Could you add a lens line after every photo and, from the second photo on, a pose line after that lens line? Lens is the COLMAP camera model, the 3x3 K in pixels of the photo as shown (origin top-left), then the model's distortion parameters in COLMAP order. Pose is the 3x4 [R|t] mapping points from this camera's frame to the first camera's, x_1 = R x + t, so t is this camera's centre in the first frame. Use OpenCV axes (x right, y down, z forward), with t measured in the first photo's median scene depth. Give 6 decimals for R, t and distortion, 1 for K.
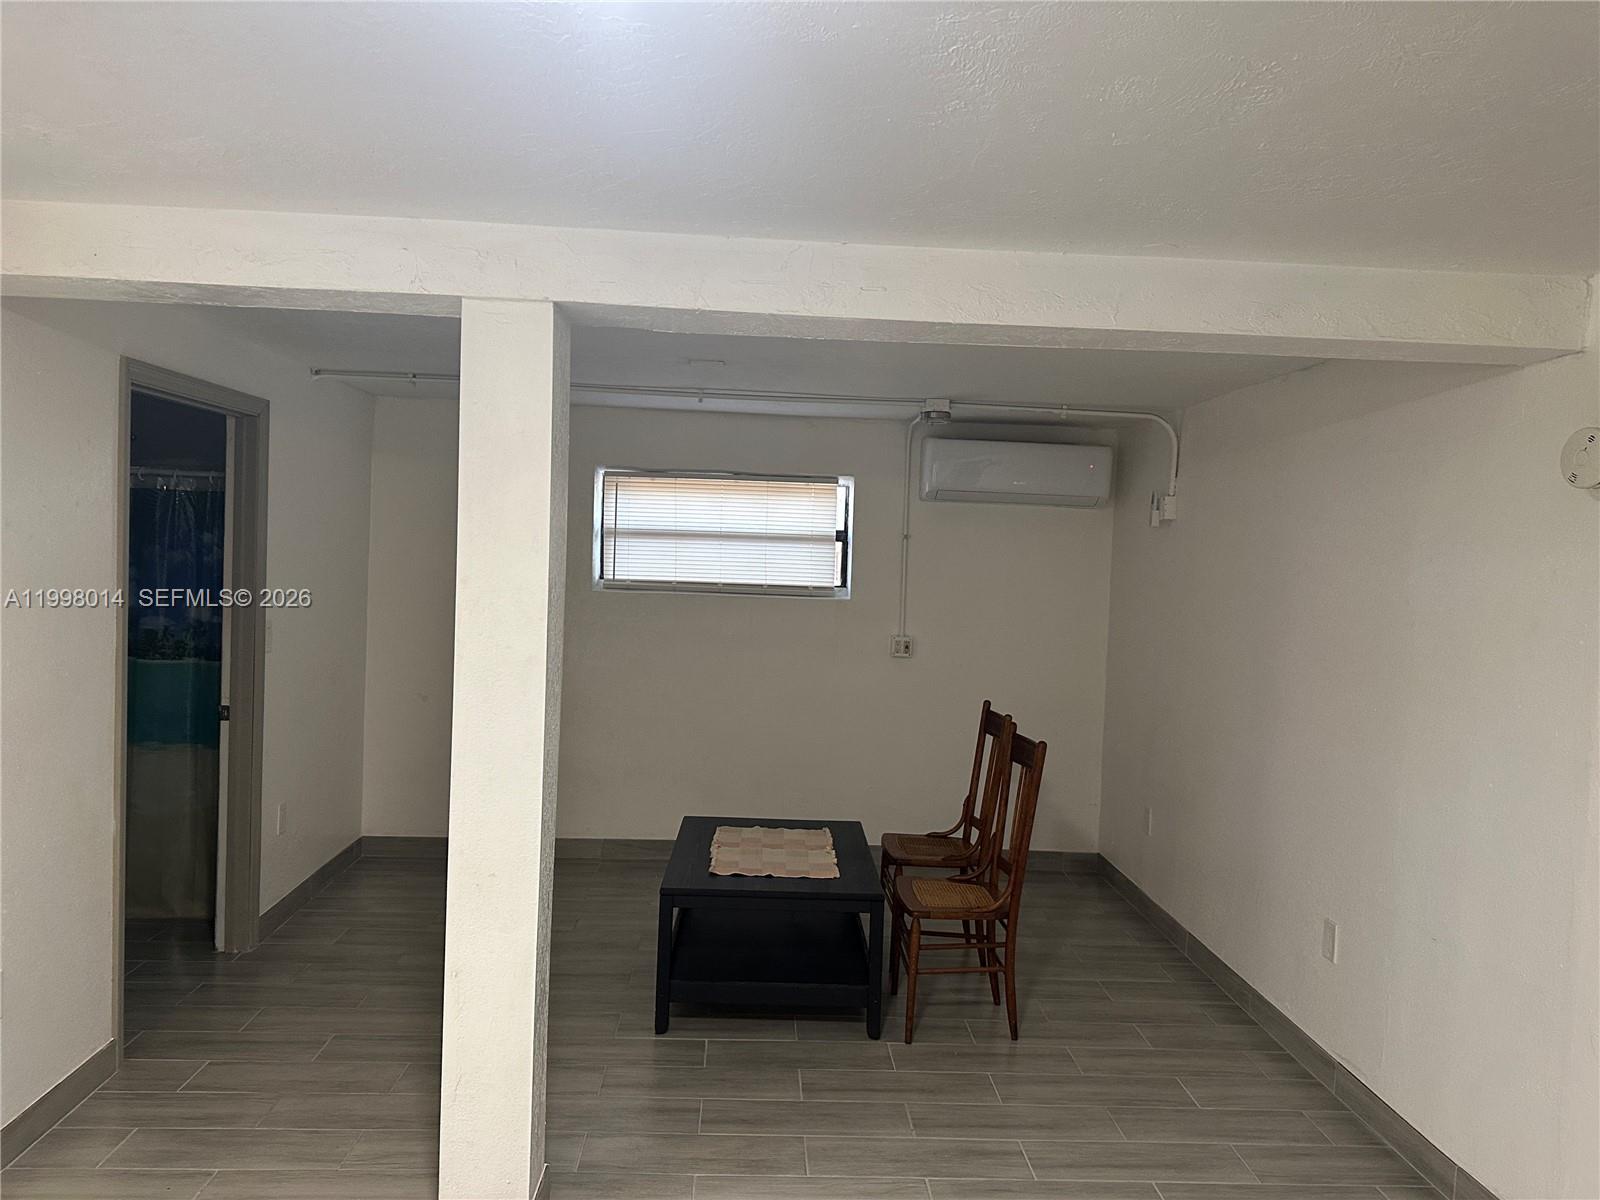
lens RADIAL K [[1147.4, 0, 800.0], [0, 1147.4, 600.0], [0, 0, 1]] dist [0.006846, 0.001381]
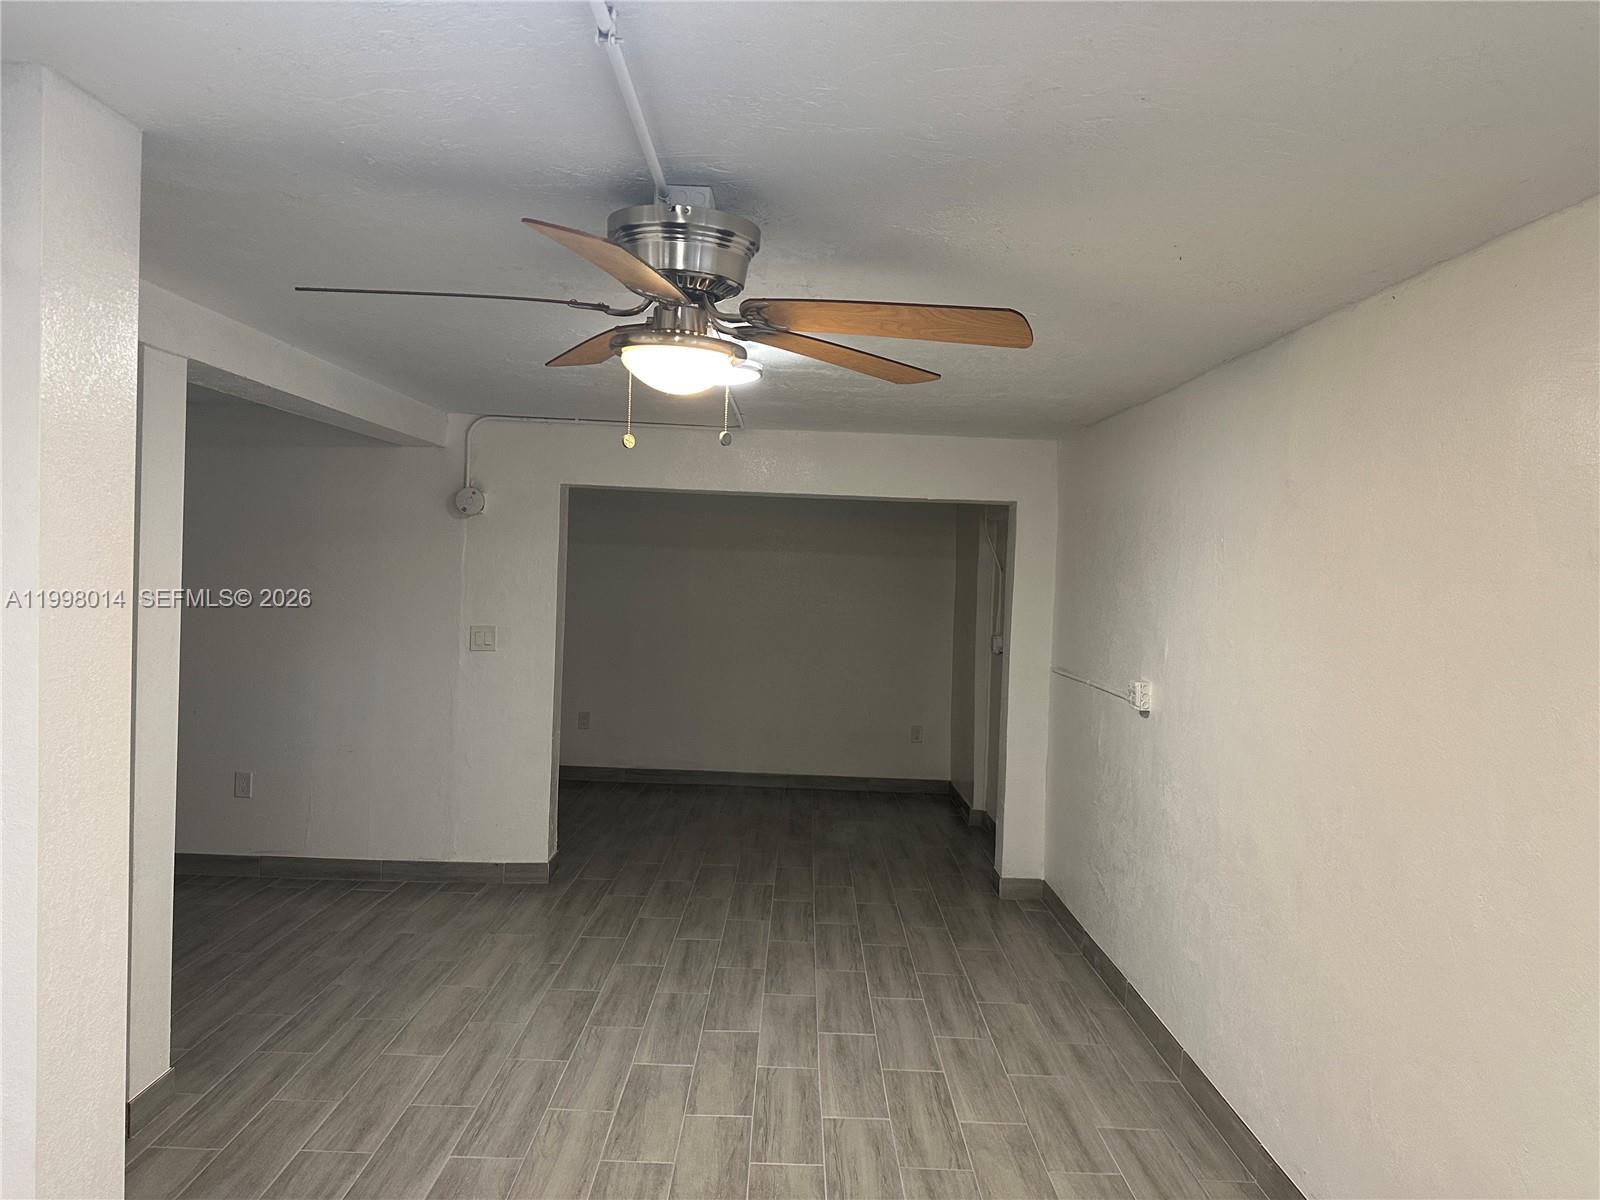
lens RADIAL K [[1147.4, 0, 800.0], [0, 1147.4, 600.0], [0, 0, 1]] dist [0.006846, 0.001381]
pose [[0.054818, -0.060678, 0.996651, -1.743484], [0.002554, 0.998157, 0.060629, -0.075220], [-0.998493, -0.000778, 0.054872, 0.278207]]
